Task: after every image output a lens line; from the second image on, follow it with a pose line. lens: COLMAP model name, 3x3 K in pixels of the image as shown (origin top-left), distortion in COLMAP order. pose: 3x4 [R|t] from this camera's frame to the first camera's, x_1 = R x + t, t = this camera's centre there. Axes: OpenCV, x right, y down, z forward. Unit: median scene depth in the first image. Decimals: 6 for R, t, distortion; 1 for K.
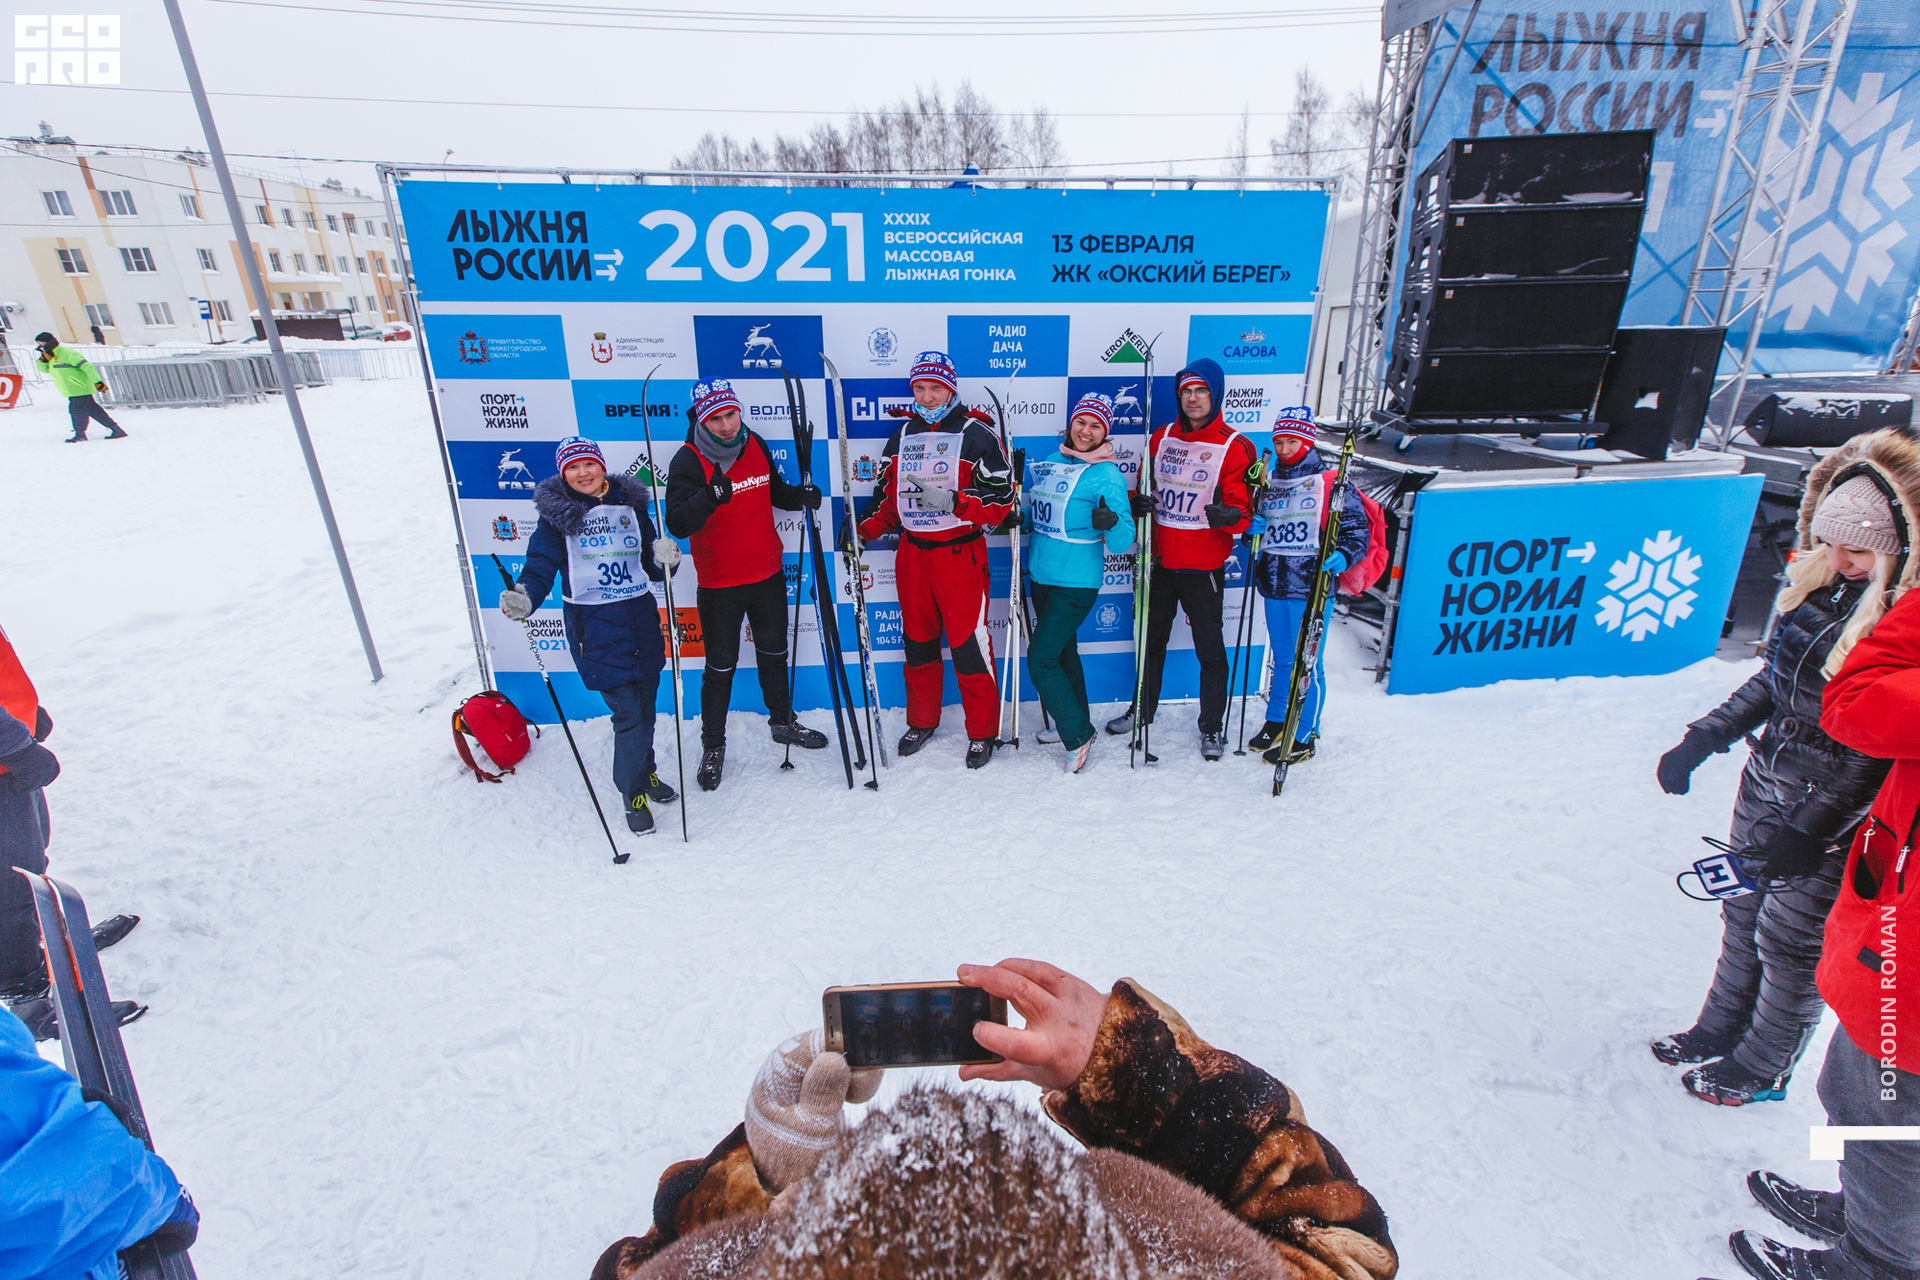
lens RADIAL K [[930.7, 0, 960.0], [0, 930.7, 640.0], [0, 0, 1]] dist [0.018805, -0.021144]
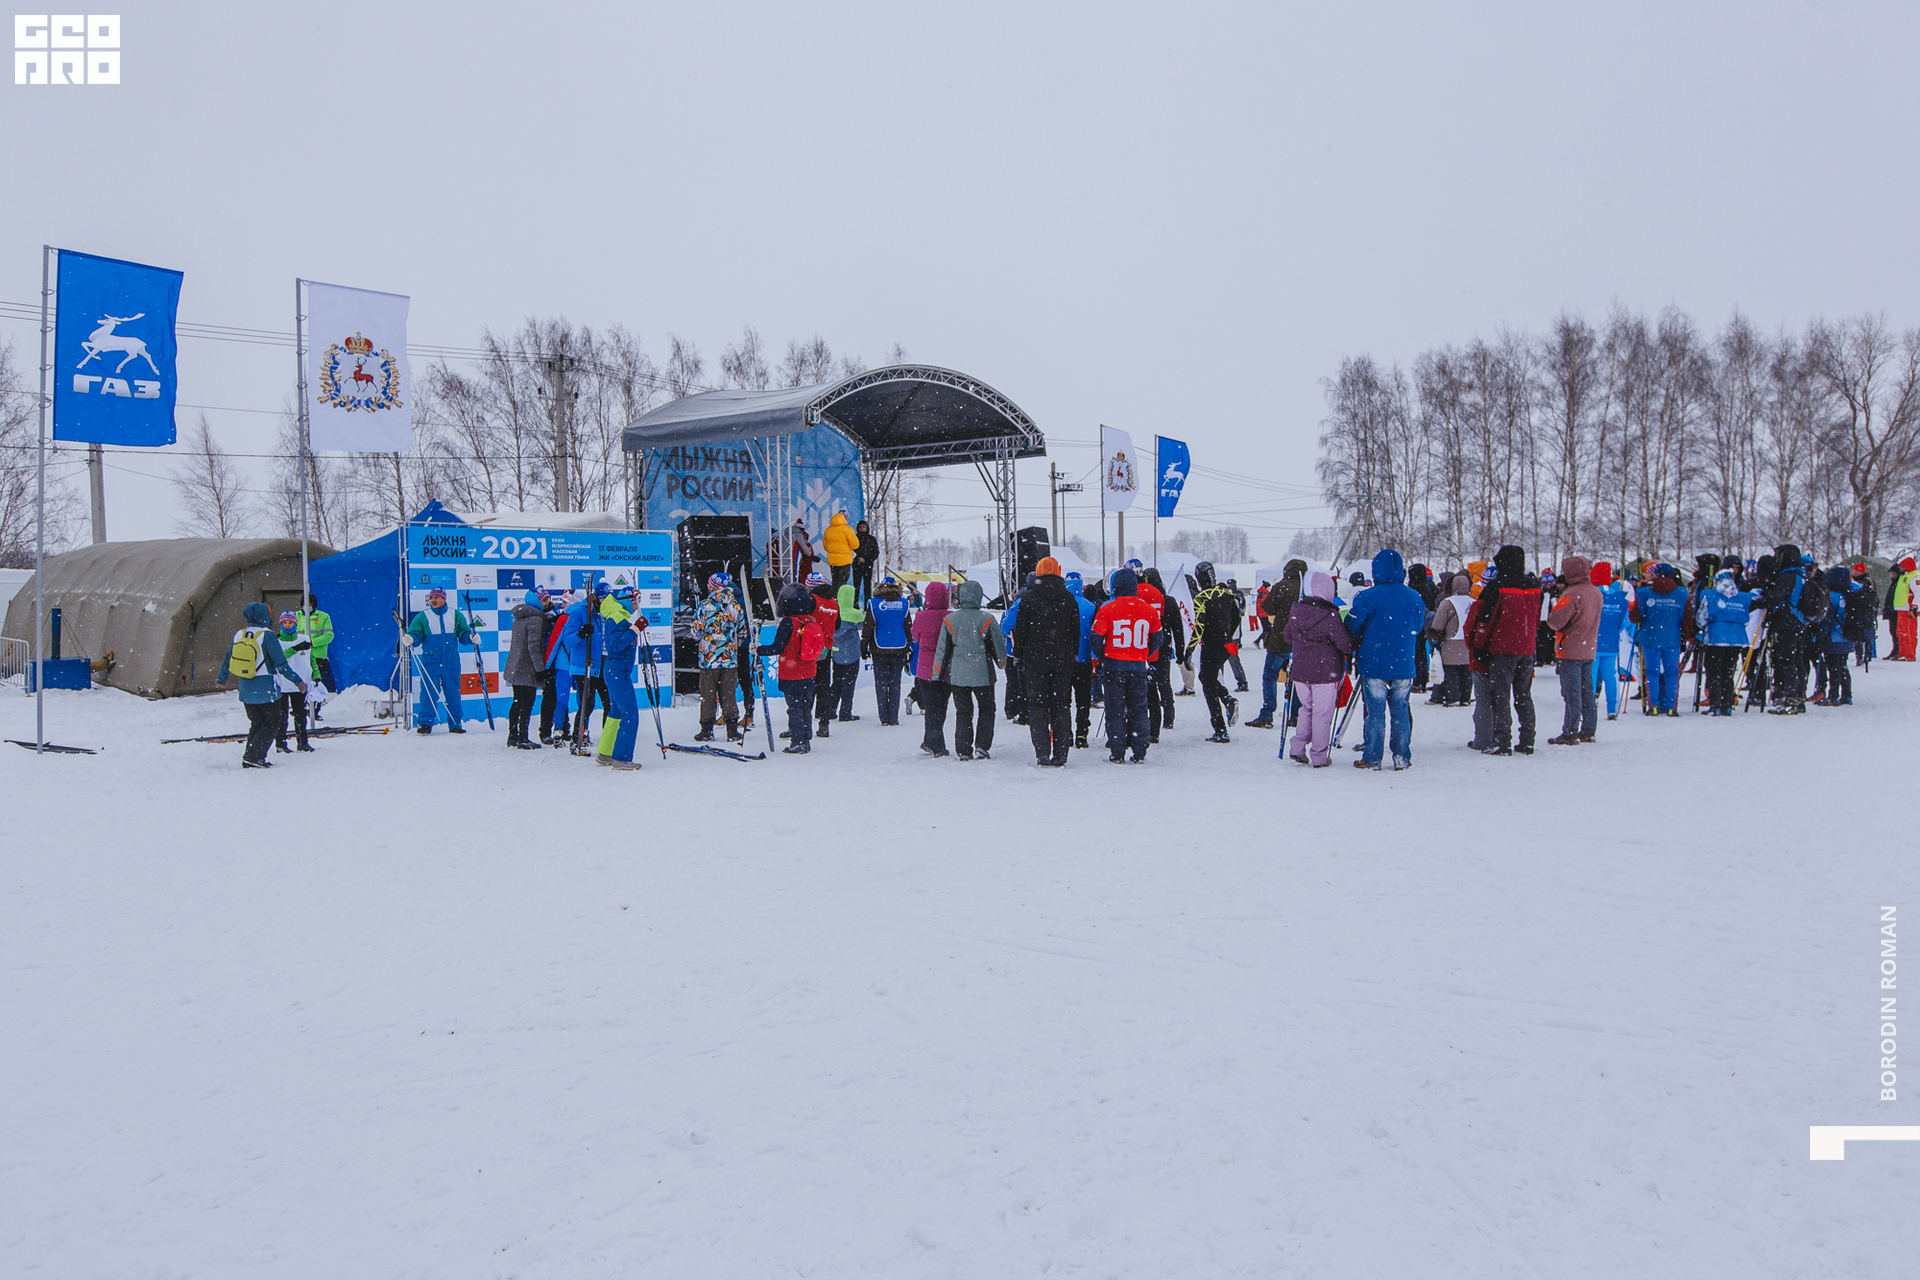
lens RADIAL K [[1450.1, 0, 960.0], [0, 1450.1, 640.0], [0, 0, 1]] dist [-0.007148, -0.000425]
pose [[0.725185, -0.025275, 0.688090, -2.385522], [0.232228, 0.949752, -0.209861, 1.173103], [-0.648210, 0.311982, 0.694616, -3.077792]]
